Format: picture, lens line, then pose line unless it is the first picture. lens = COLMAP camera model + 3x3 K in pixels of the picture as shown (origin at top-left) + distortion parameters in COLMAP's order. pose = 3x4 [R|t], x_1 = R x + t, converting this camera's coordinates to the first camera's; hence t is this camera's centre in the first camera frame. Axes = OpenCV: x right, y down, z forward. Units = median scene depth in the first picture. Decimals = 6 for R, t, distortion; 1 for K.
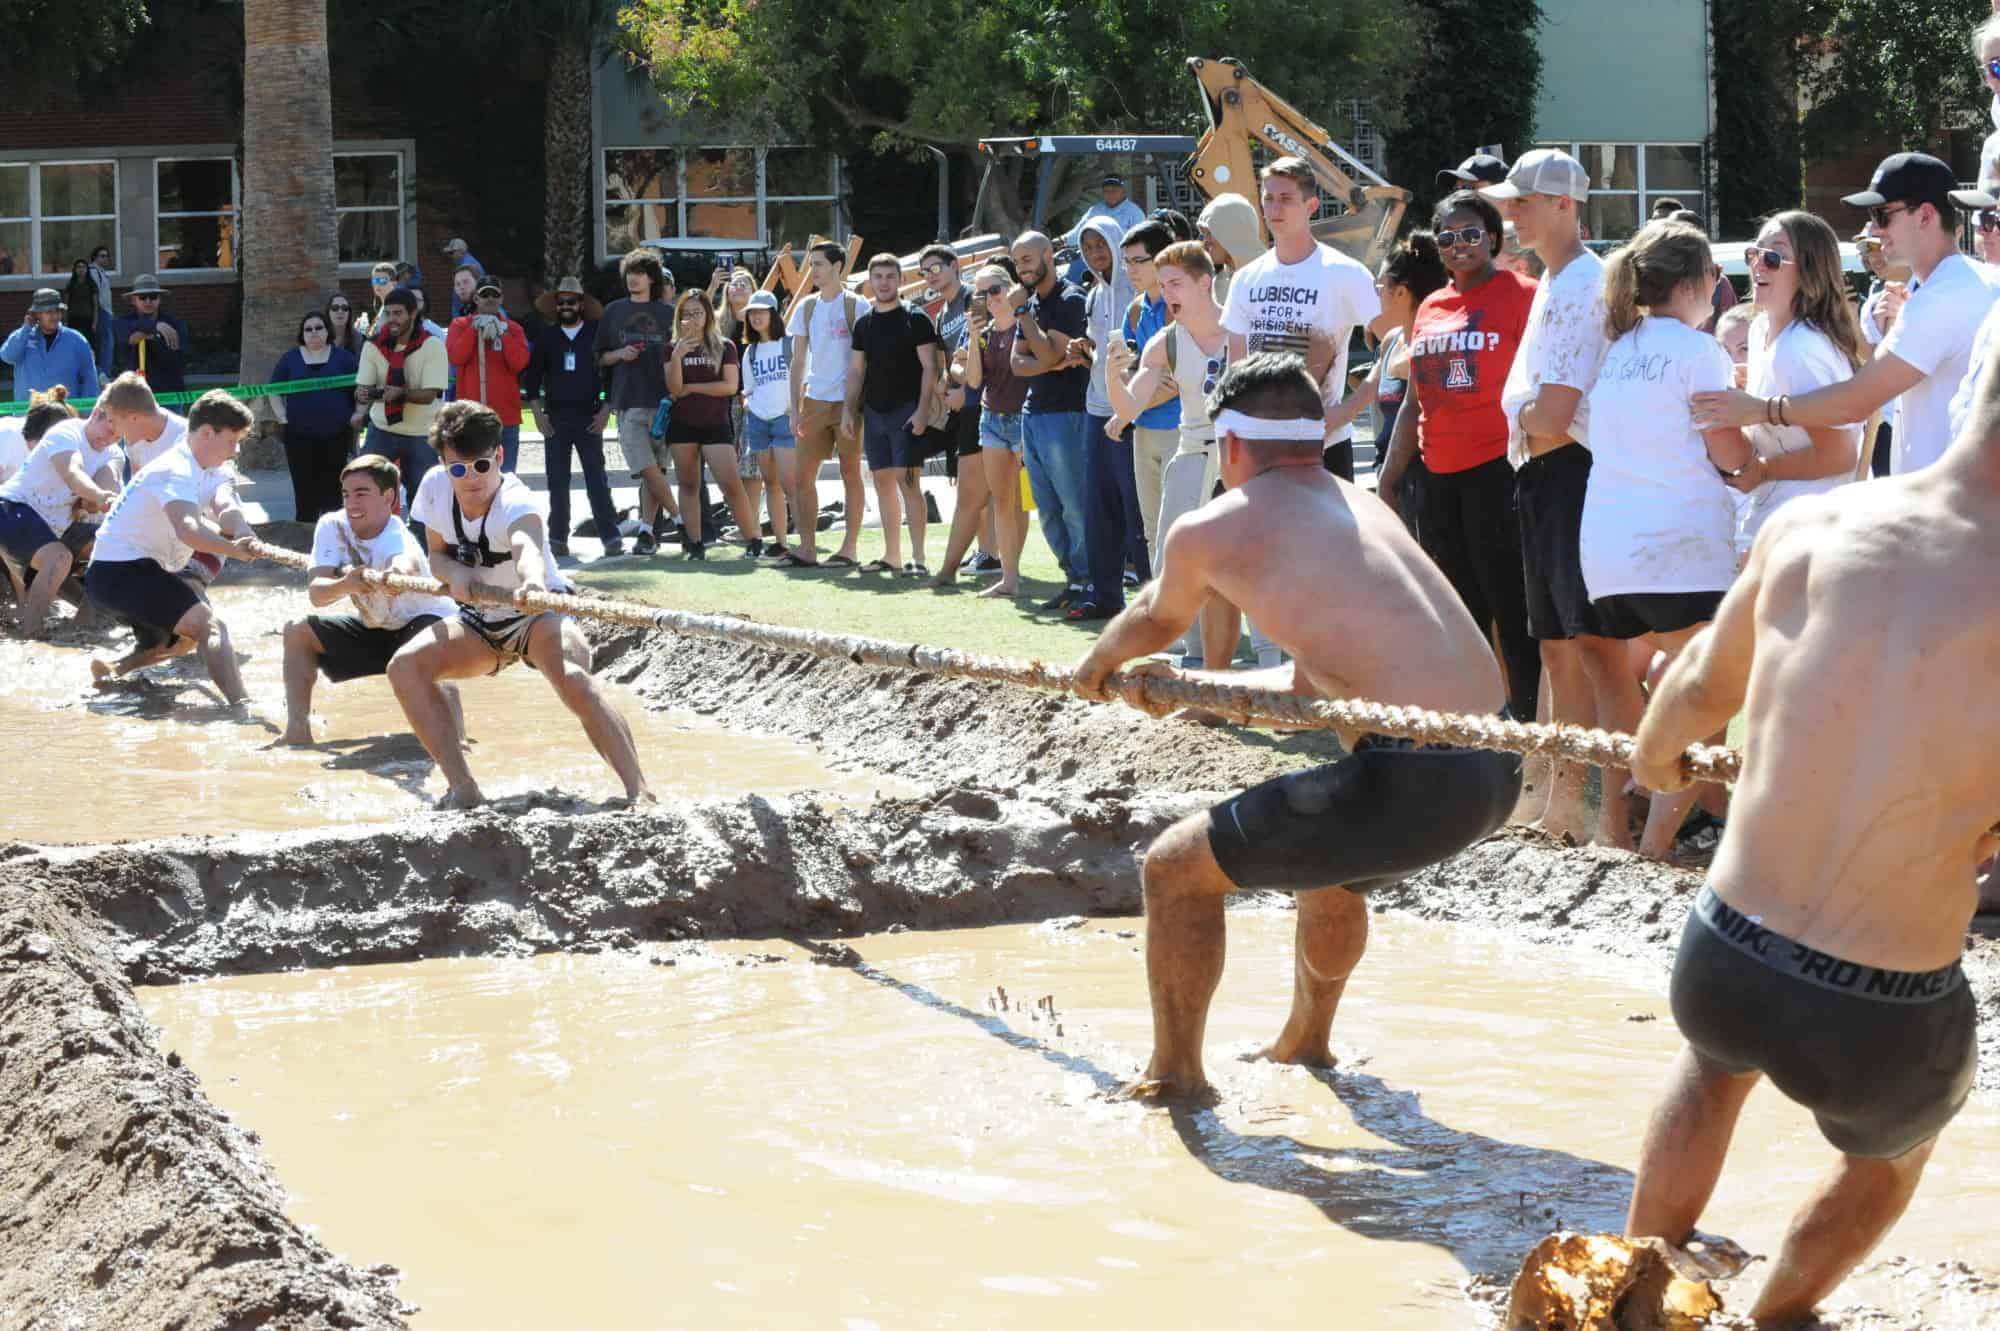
lens RADIAL K [[4157.3, 0, 1000.0], [0, 4157.3, 665.5], [0, 0, 1]] dist [-0.344227, -0.184664]
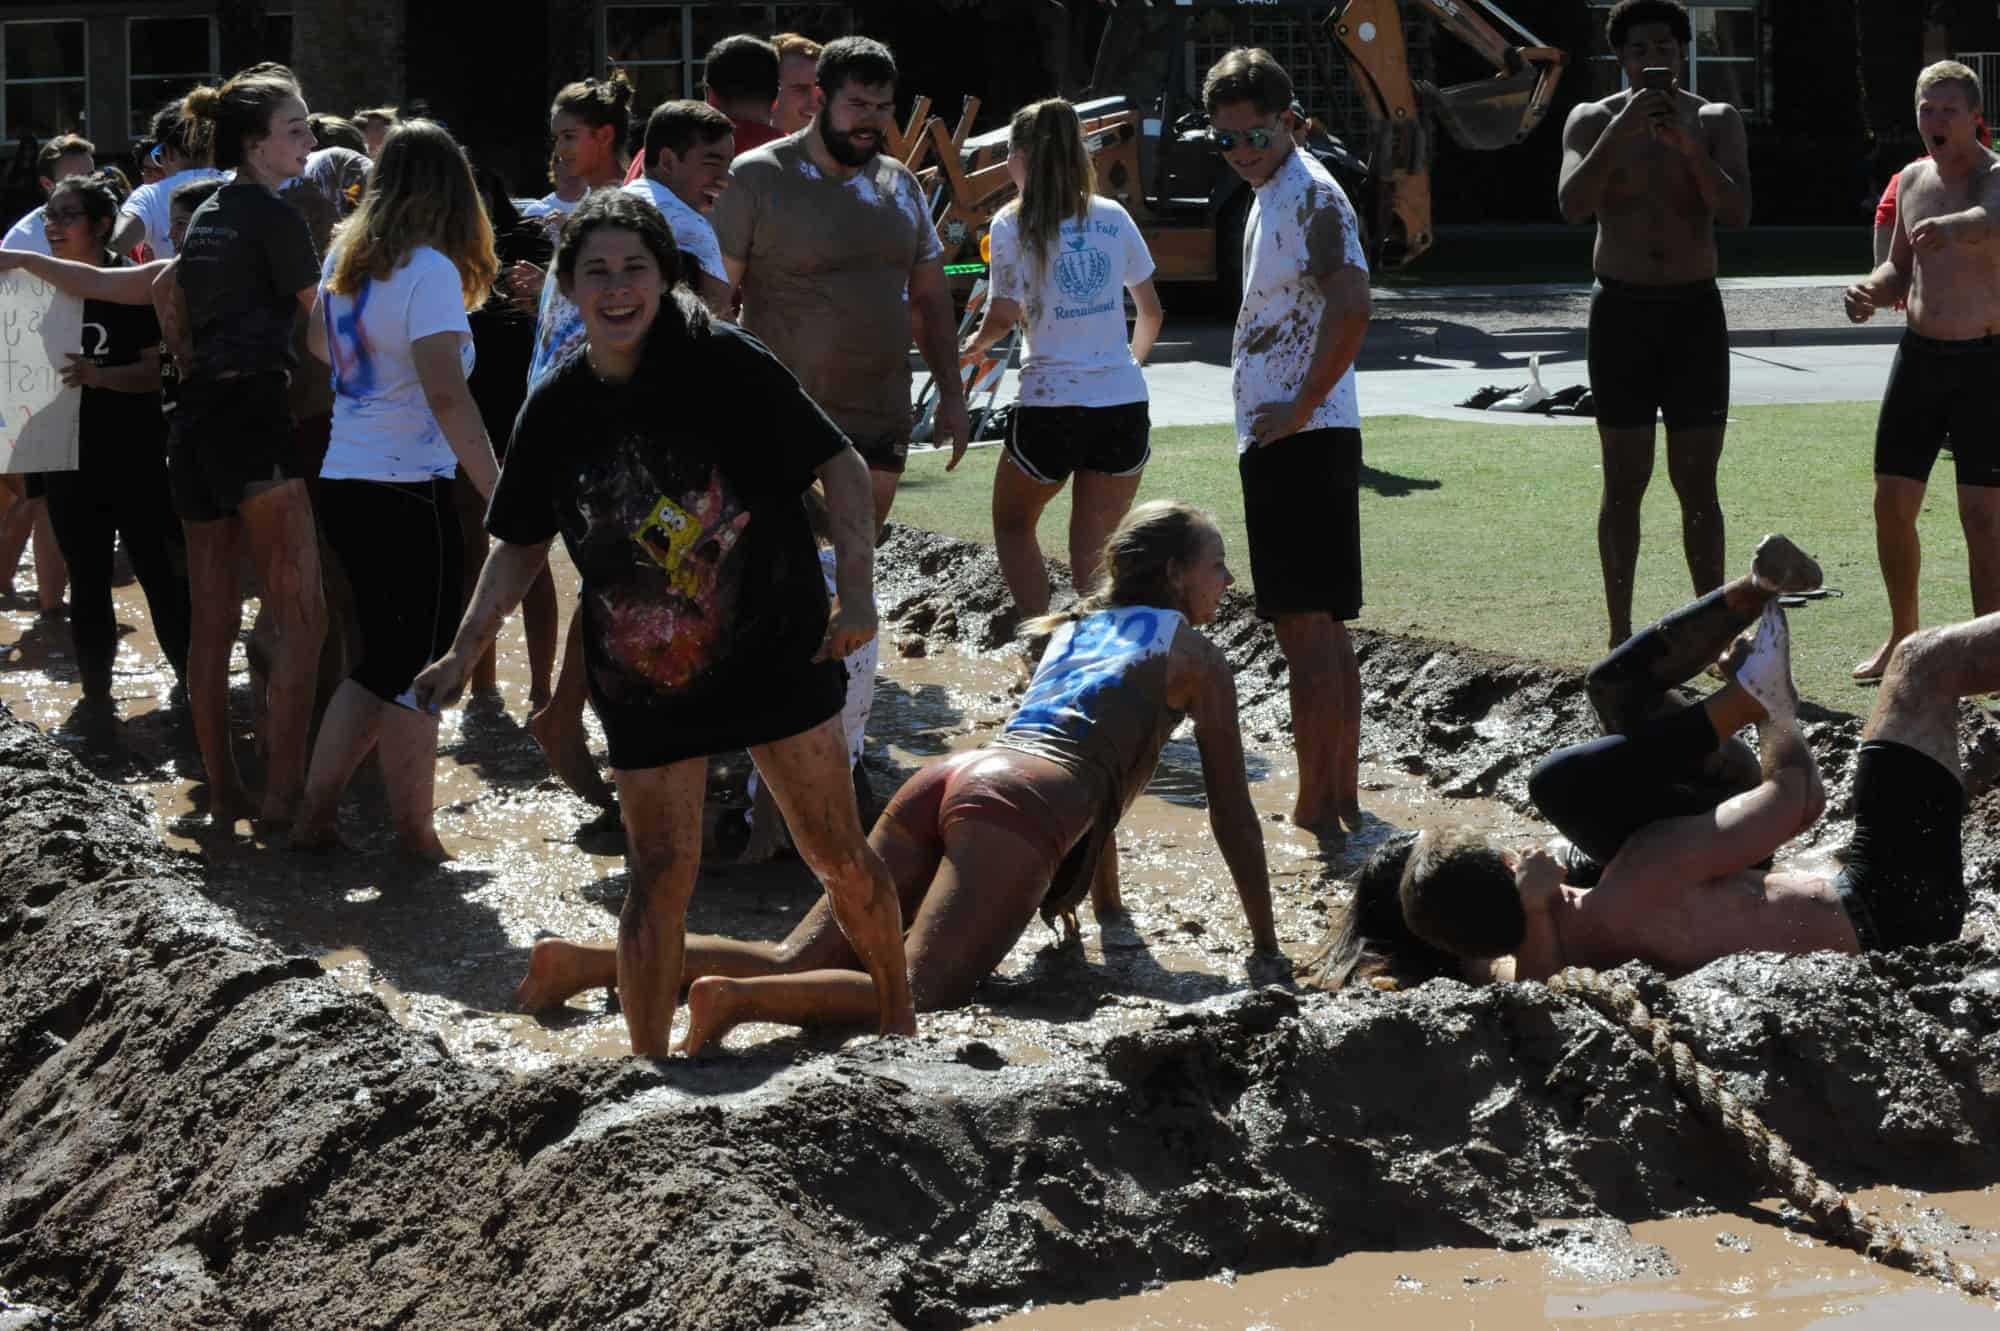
lens RADIAL K [[4157.3, 0, 1000.0], [0, 4157.3, 665.5], [0, 0, 1]] dist [-0.344227, -0.184664]
pose [[0.999549, -0.000929, 0.030025, -0.205027], [-0.000014, 0.999507, 0.031399, -0.033886], [-0.030040, -0.031385, 0.999056, 0.393054]]
